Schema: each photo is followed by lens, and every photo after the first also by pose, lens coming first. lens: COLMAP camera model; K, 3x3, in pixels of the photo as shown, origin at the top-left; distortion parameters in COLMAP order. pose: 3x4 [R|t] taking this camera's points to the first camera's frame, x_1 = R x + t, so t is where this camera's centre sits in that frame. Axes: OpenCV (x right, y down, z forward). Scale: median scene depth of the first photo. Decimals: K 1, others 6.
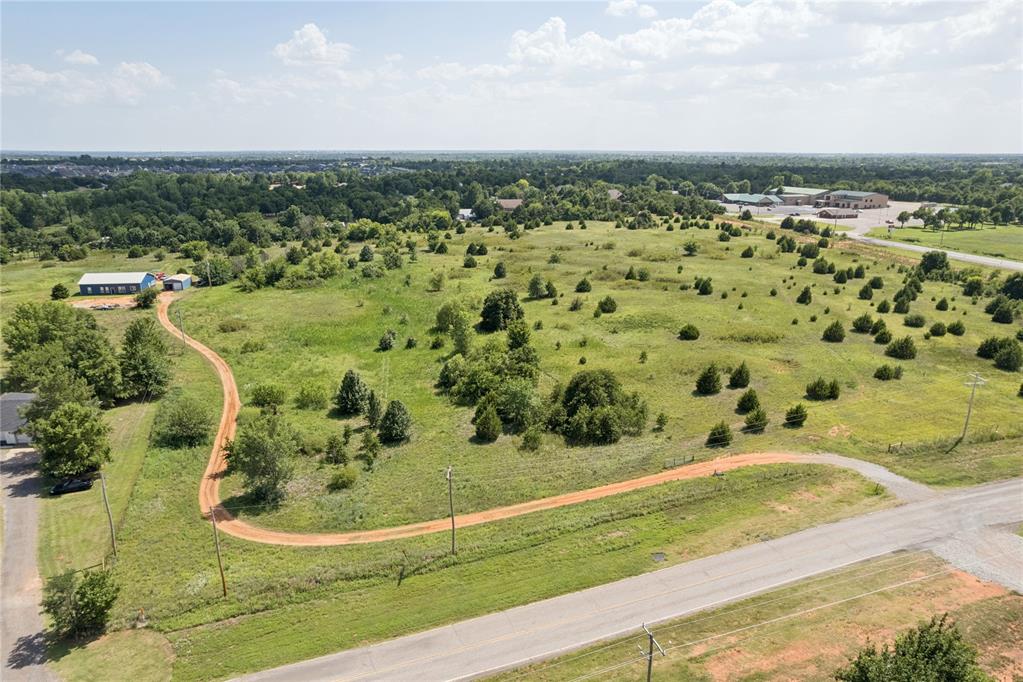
lens RADIAL K [[674.4, 0, 515.8], [0, 674.4, 344.3], [0, 0, 1]] dist [-0.057543, 0.068446]
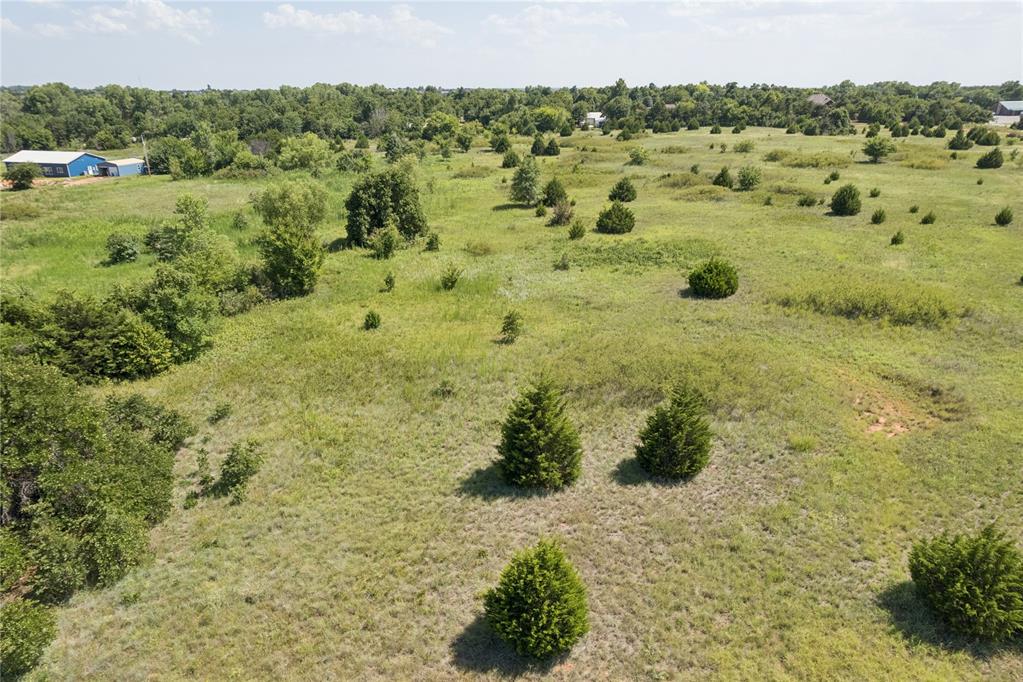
lens RADIAL K [[670.9, 0, 516.2], [0, 670.9, 344.1], [0, 0, 1]] dist [-0.056214, 0.071648]
pose [[0.941500, 0.116243, -0.316332, 0.260164], [-0.088670, 0.991003, 0.100255, -0.008556], [0.325140, -0.066341, 0.943336, 0.528627]]
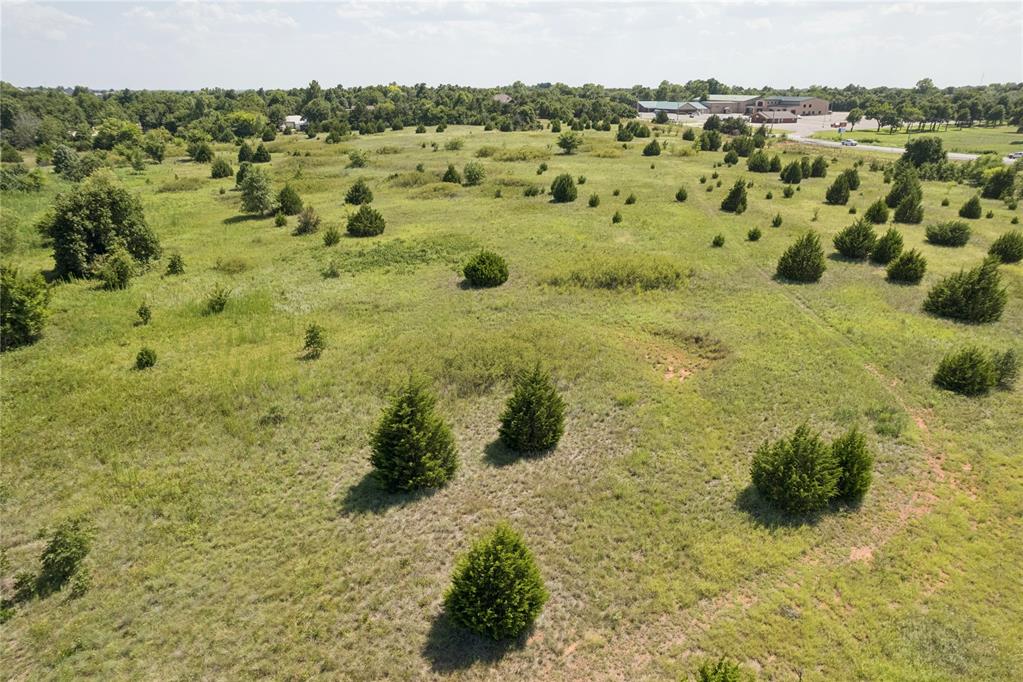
lens RADIAL K [[665.4, 0, 517.3], [0, 665.4, 346.7], [0, 0, 1]] dist [-0.058043, 0.072516]
pose [[0.995123, -0.039854, 0.090236, 0.221365], [0.031431, 0.995179, 0.092906, -0.007053], [-0.093504, -0.089617, 0.991577, 0.519415]]
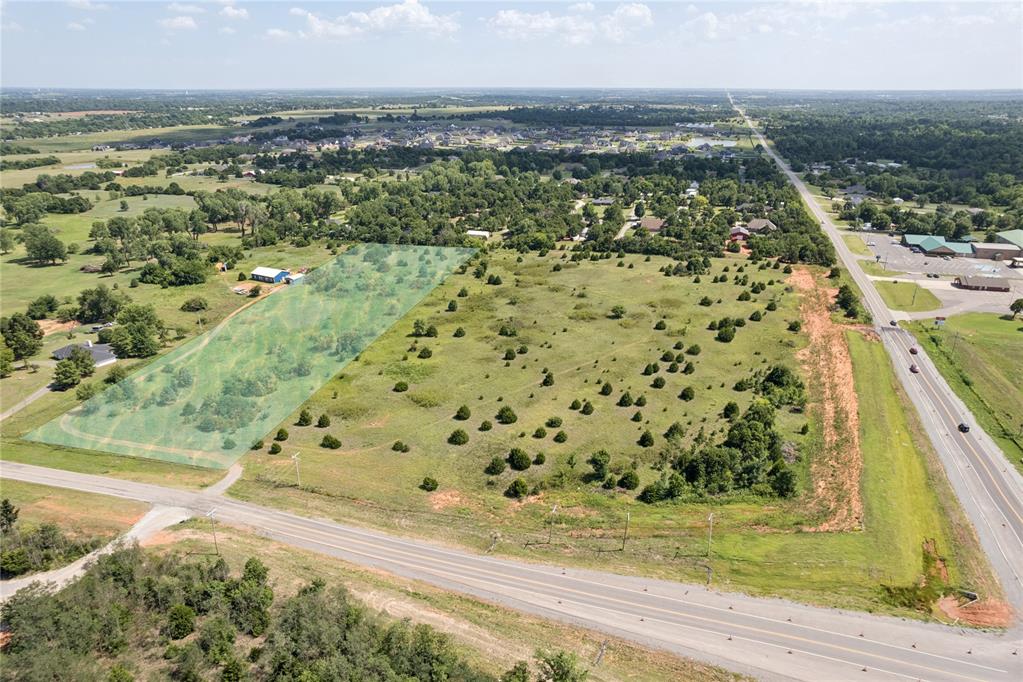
lens RADIAL K [[660.5, 0, 517.2], [0, 660.5, 343.1], [0, 0, 1]] dist [-0.062852, 0.070946]
pose [[0.806535, 0.217421, -0.549754, 1.191473], [-0.167470, 0.975851, 0.140244, -0.345267], [0.566970, -0.021044, 0.823470, -0.083663]]
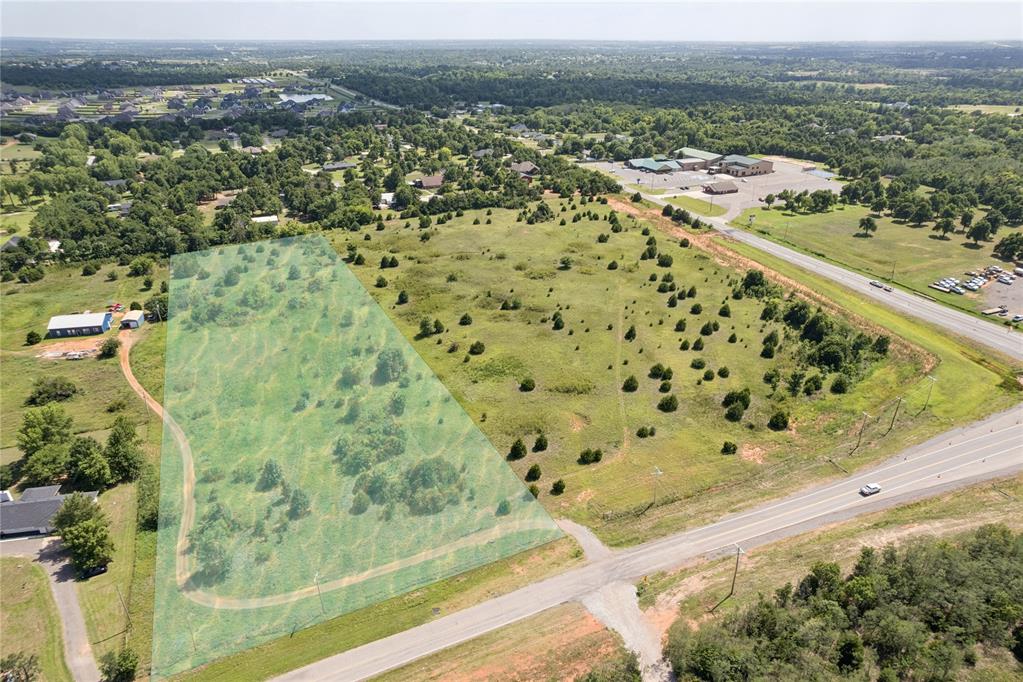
lens RADIAL K [[660.5, 0, 517.2], [0, 660.5, 343.1], [0, 0, 1]] dist [-0.062852, 0.070946]
pose [[0.997454, -0.031225, 0.064116, 0.143470], [0.021085, 0.987981, 0.153133, -0.283674], [-0.068127, -0.151391, 0.986123, -0.282801]]
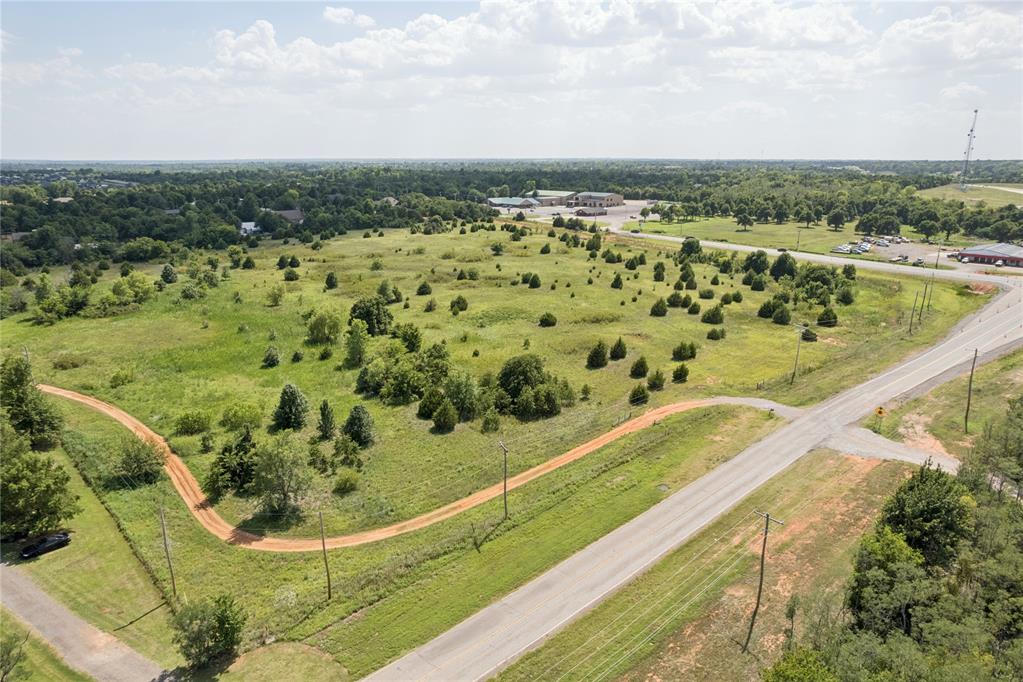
lens RADIAL K [[665.4, 0, 517.3], [0, 665.4, 346.7], [0, 0, 1]] dist [-0.058043, 0.072516]
pose [[0.924185, -0.108022, 0.366351, -0.192191], [0.109356, 0.993854, 0.017178, 0.002273], [-0.365955, 0.024187, 0.930318, -0.023677]]
